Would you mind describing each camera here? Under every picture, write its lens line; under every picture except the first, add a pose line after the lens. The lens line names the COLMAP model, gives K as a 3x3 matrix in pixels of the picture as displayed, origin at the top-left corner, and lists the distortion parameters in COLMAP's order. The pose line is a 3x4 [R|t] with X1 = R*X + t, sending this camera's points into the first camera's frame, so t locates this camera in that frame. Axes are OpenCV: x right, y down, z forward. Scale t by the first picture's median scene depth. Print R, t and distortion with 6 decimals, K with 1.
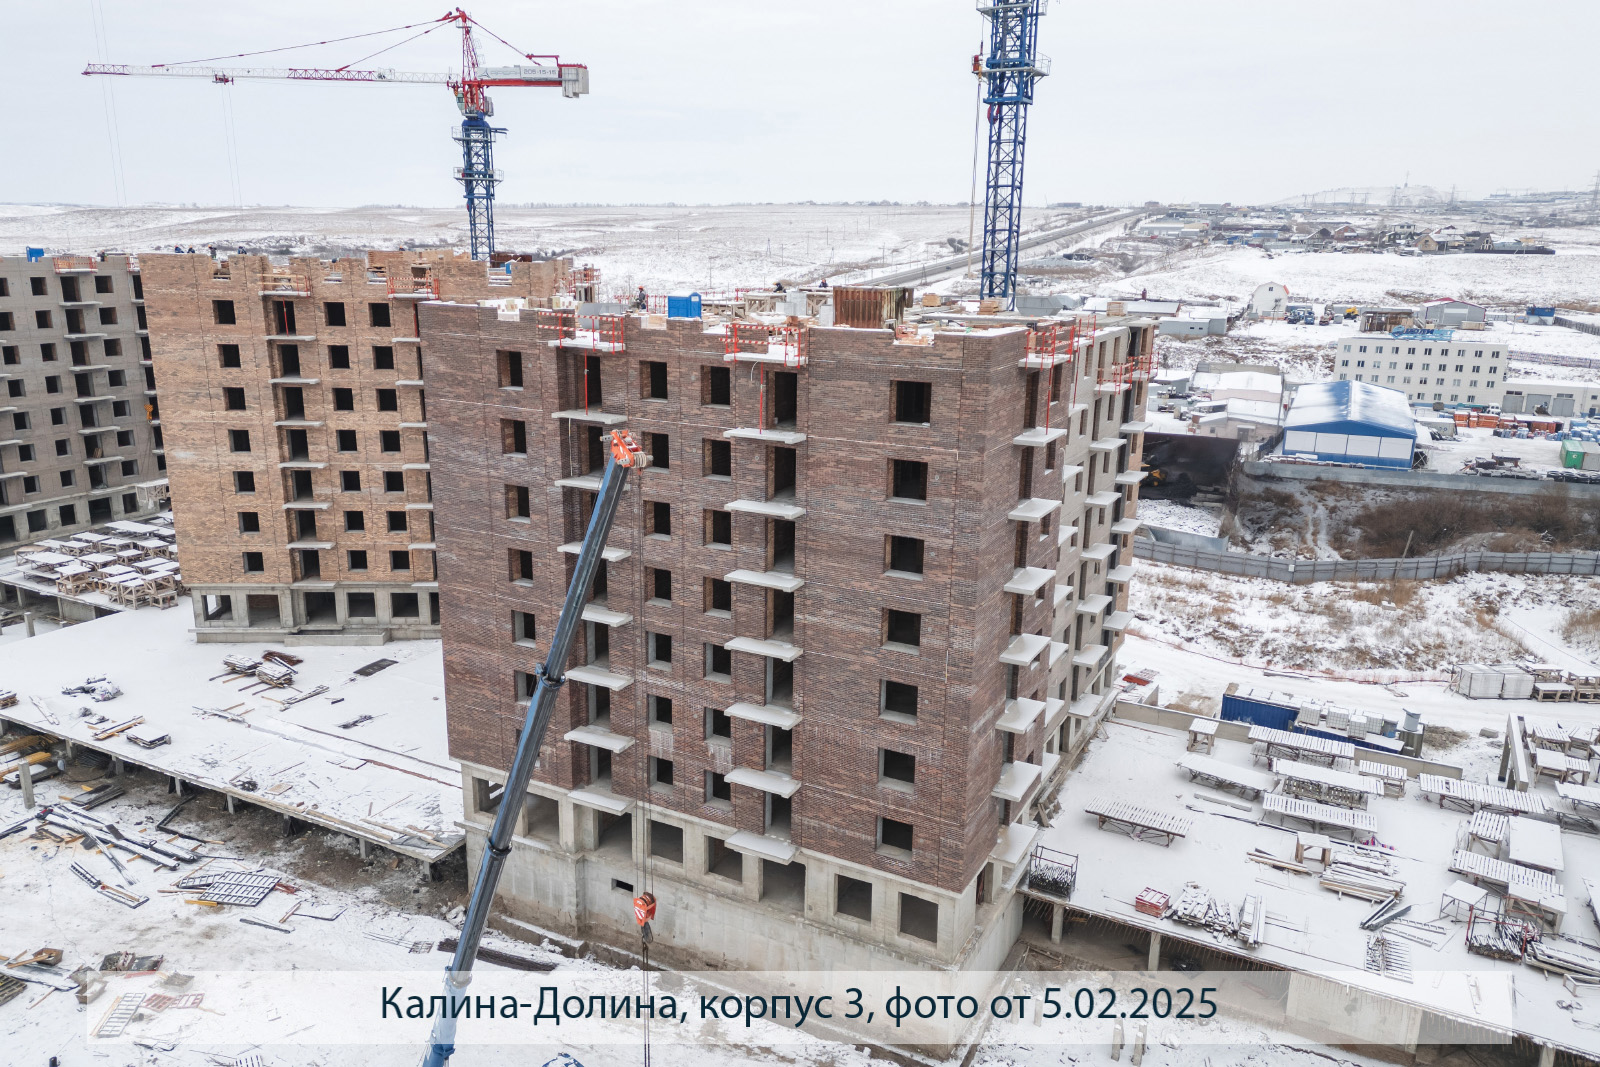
lens RADIAL K [[1140.5, 0, 798.6], [0, 1140.5, 537.3], [0, 0, 1]] dist [0.098164, -0.086443]
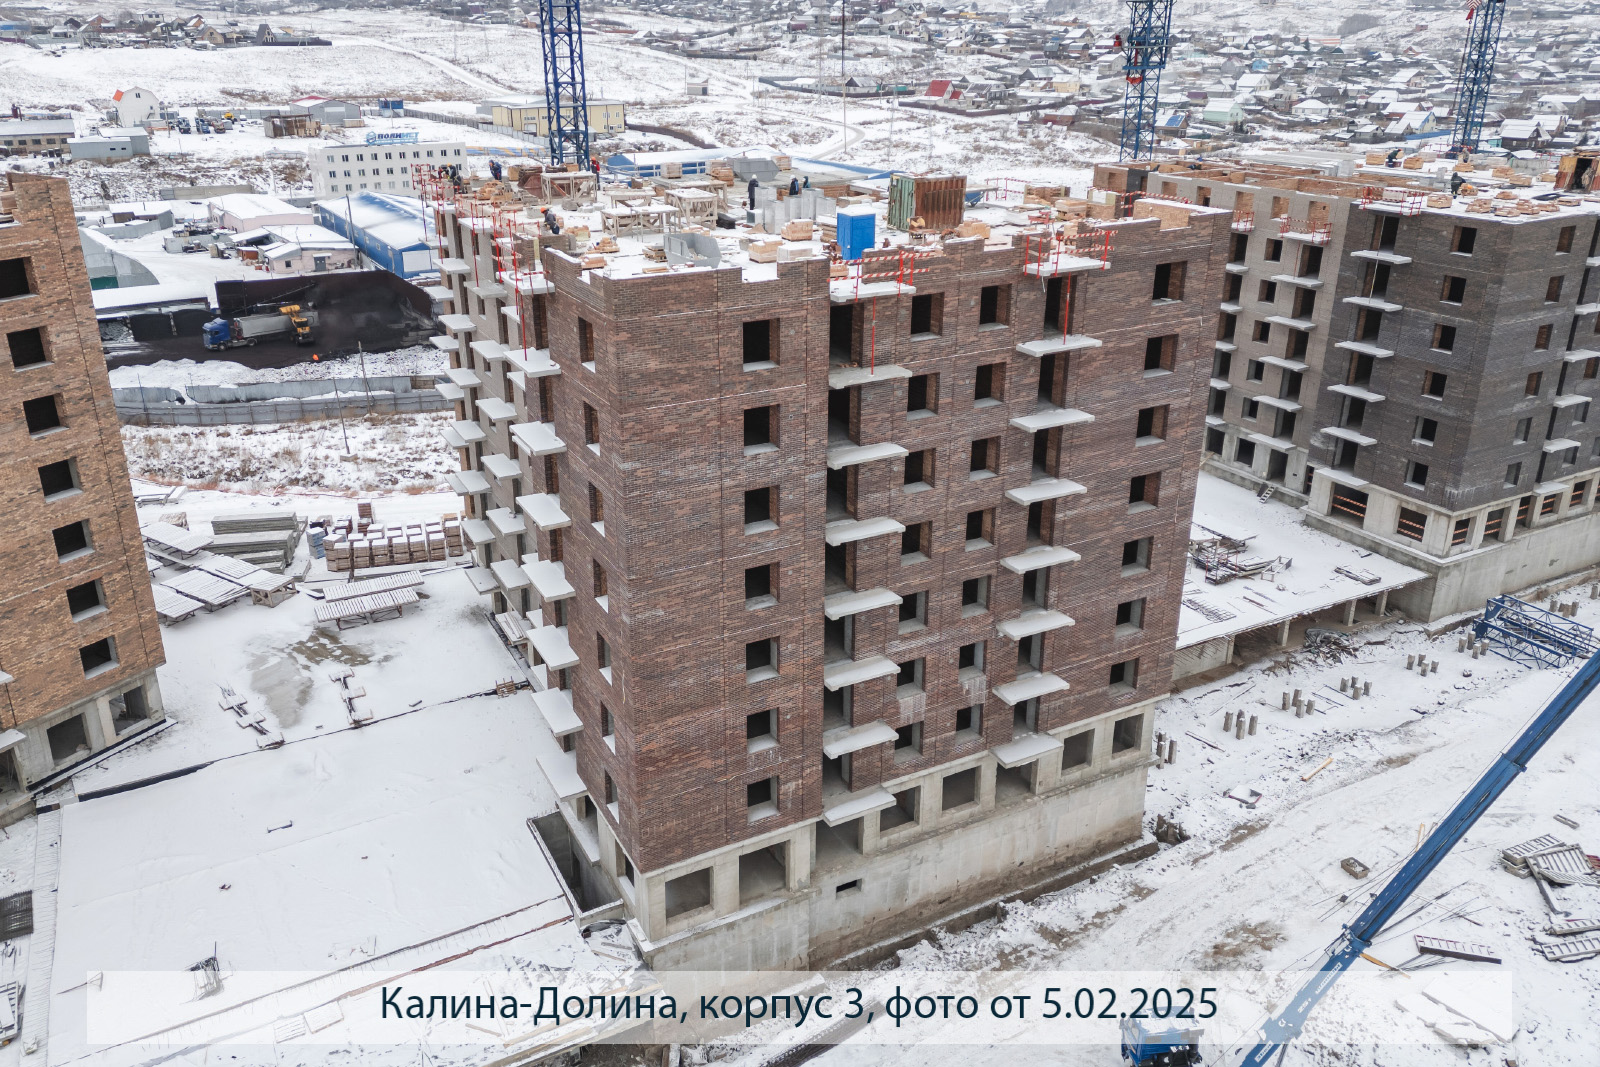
lens RADIAL K [[1191.4, 0, 737.3], [0, 1191.4, 470.4], [0, 0, 1]] dist [0.119191, -0.125421]
pose [[0.583377, -0.301914, 0.754002, -0.405720], [0.224666, 0.952106, 0.207412, -0.107217], [-0.780510, 0.048400, 0.623267, 0.239954]]
